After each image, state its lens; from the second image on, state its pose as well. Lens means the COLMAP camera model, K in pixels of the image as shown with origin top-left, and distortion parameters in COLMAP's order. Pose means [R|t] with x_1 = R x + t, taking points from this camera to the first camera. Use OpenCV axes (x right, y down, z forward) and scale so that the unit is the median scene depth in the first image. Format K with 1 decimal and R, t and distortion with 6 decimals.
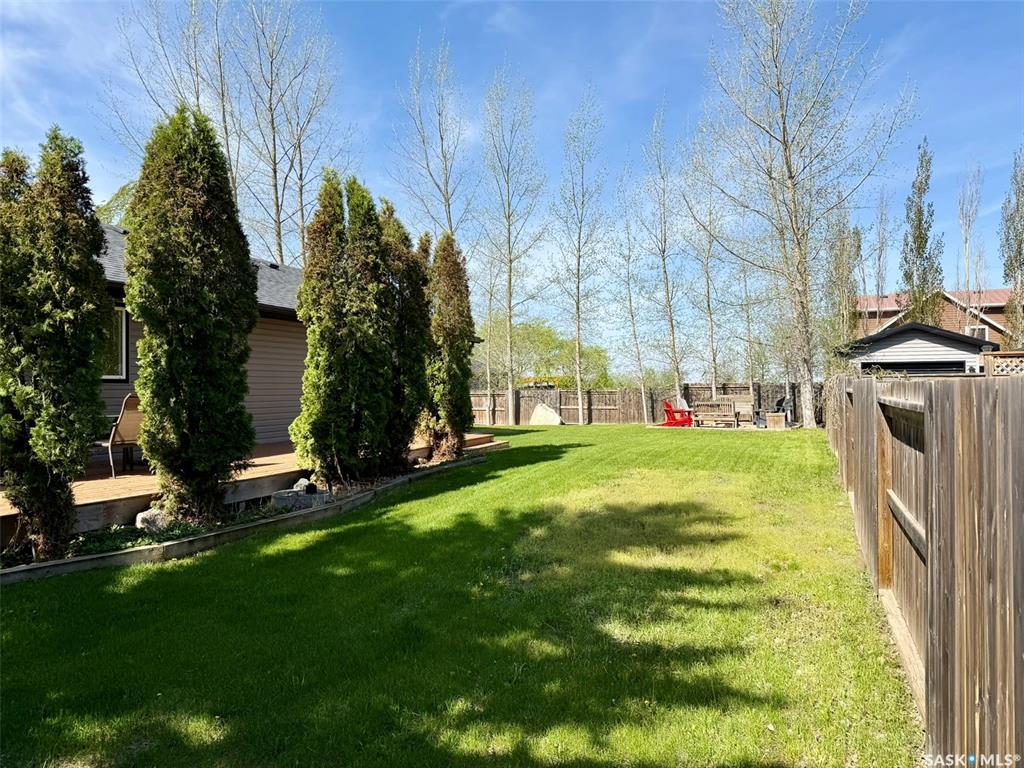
lens RADIAL K [[712.8, 0, 509.2], [0, 712.8, 384.3], [0, 0, 1]] dist [0.083787, -0.139551]
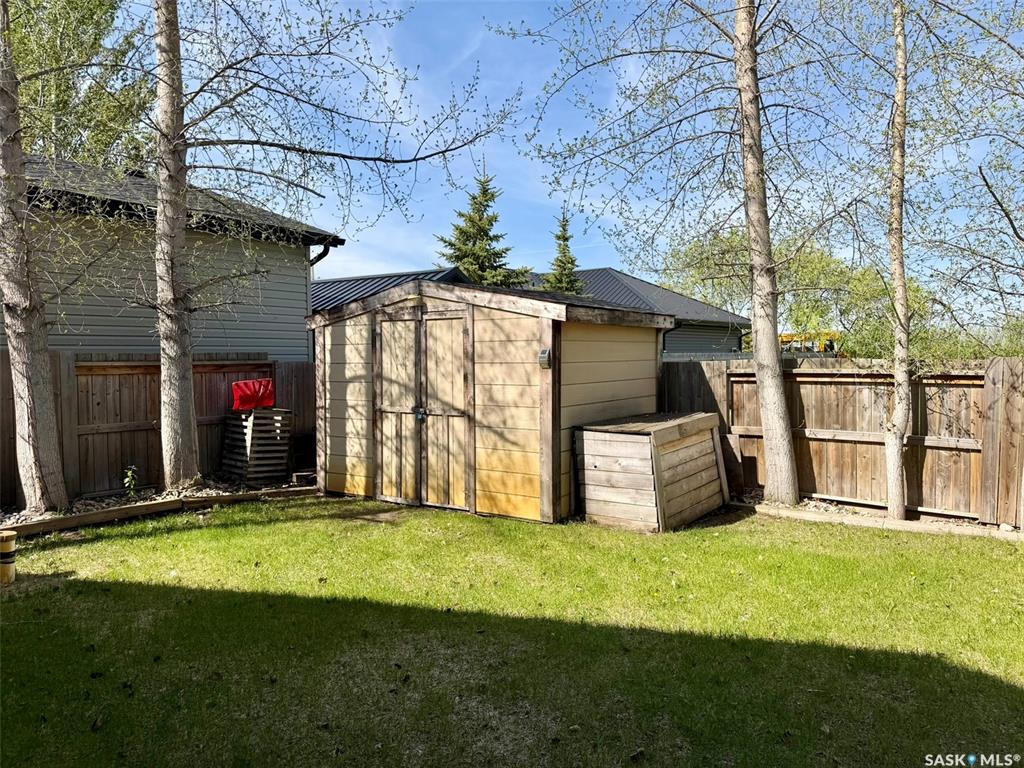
lens RADIAL K [[712.8, 0, 509.2], [0, 712.8, 384.3], [0, 0, 1]] dist [0.083787, -0.139551]
pose [[0.969447, 0.009374, -0.245123, -0.373639], [0.001356, 0.999050, 0.043568, 0.025469], [0.245298, -0.042569, 0.968513, 2.980080]]
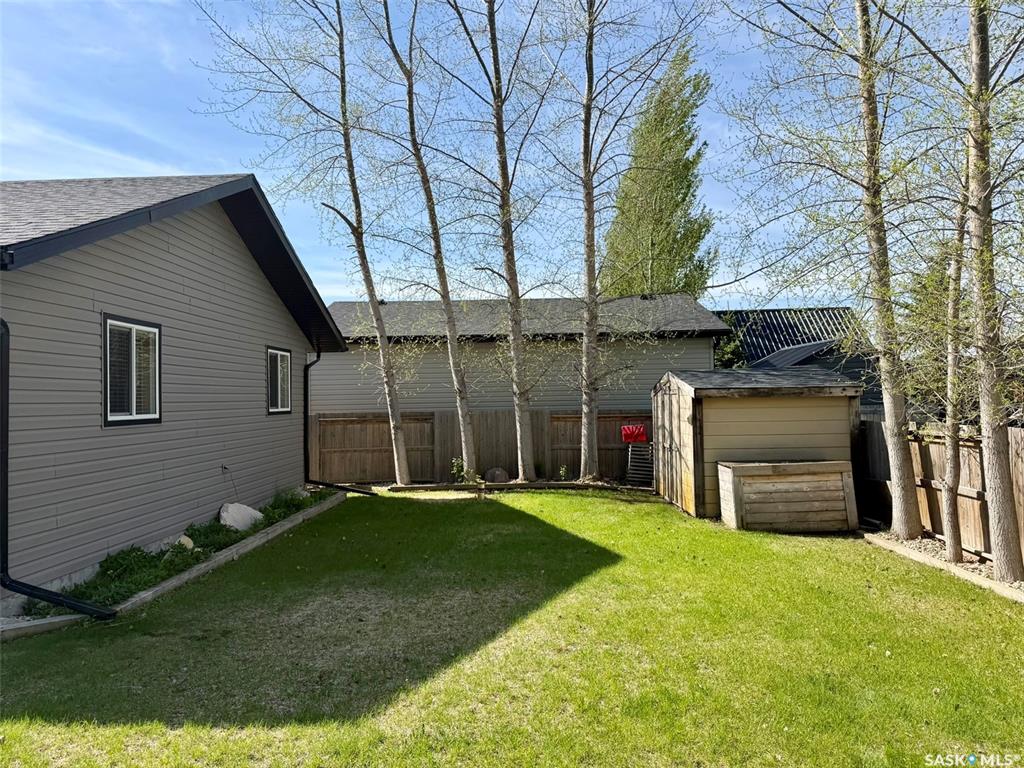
lens RADIAL K [[712.8, 0, 509.2], [0, 712.8, 384.3], [0, 0, 1]] dist [0.083787, -0.139551]
pose [[0.335252, -0.016743, -0.941980, 0.706163], [0.017592, 0.999779, -0.011509, -0.029531], [0.941964, -0.012712, 0.335472, 2.973107]]
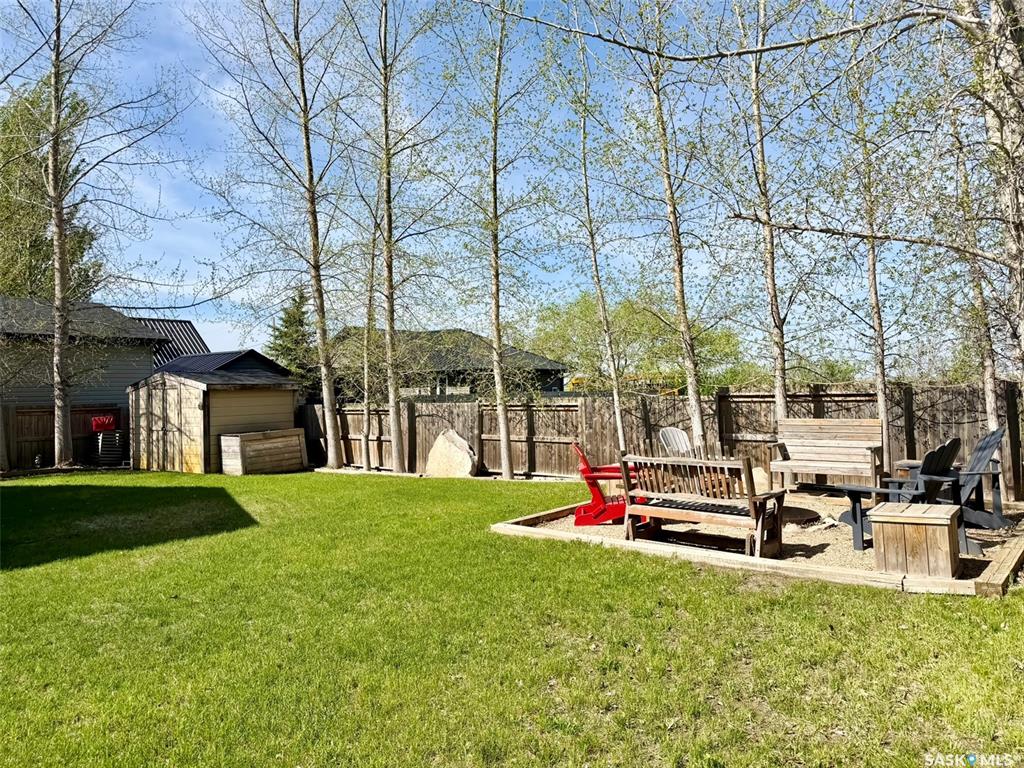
lens RADIAL K [[709.2, 0, 506.8], [0, 709.2, 389.5], [0, 0, 1]] dist [0.091217, -0.131905]
pose [[0.962769, -0.015082, -0.269905, 0.862505], [0.017250, 0.999835, 0.005665, -0.011985], [0.269775, -0.010110, 0.962870, 2.060794]]
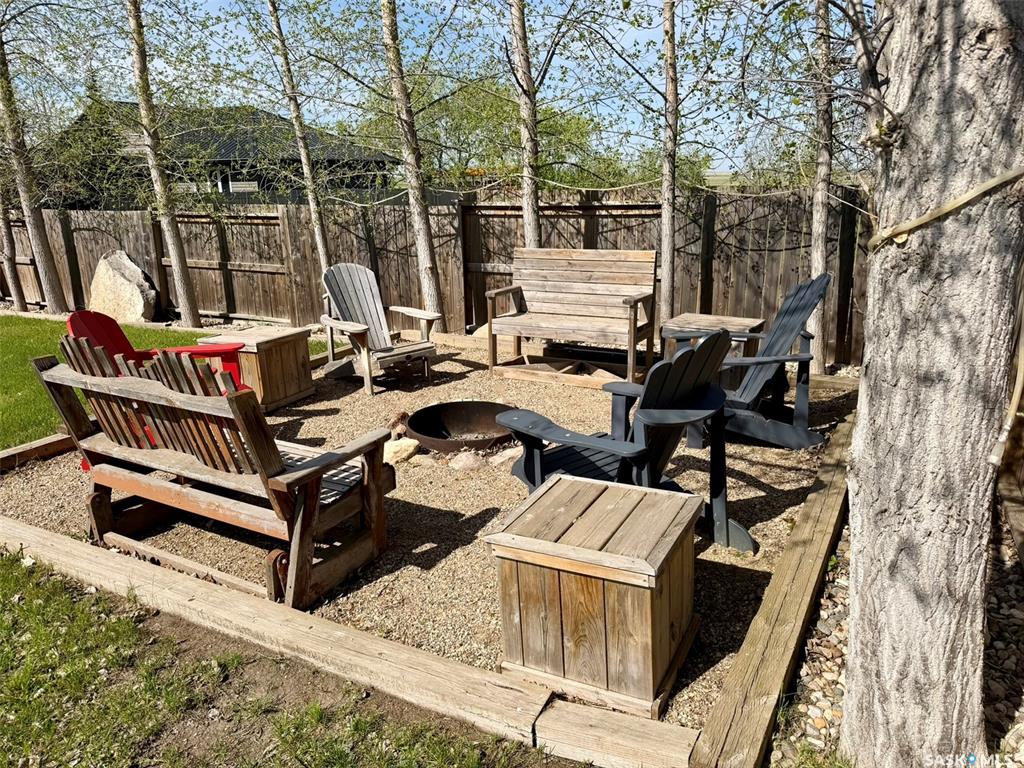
lens RADIAL K [[712.8, 0, 509.2], [0, 712.8, 384.3], [0, 0, 1]] dist [0.083787, -0.139551]
pose [[0.995798, 0.015403, -0.090276, 1.048970], [0.010115, 0.961225, 0.275578, -0.018928], [0.091020, -0.275334, 0.957030, 2.589545]]
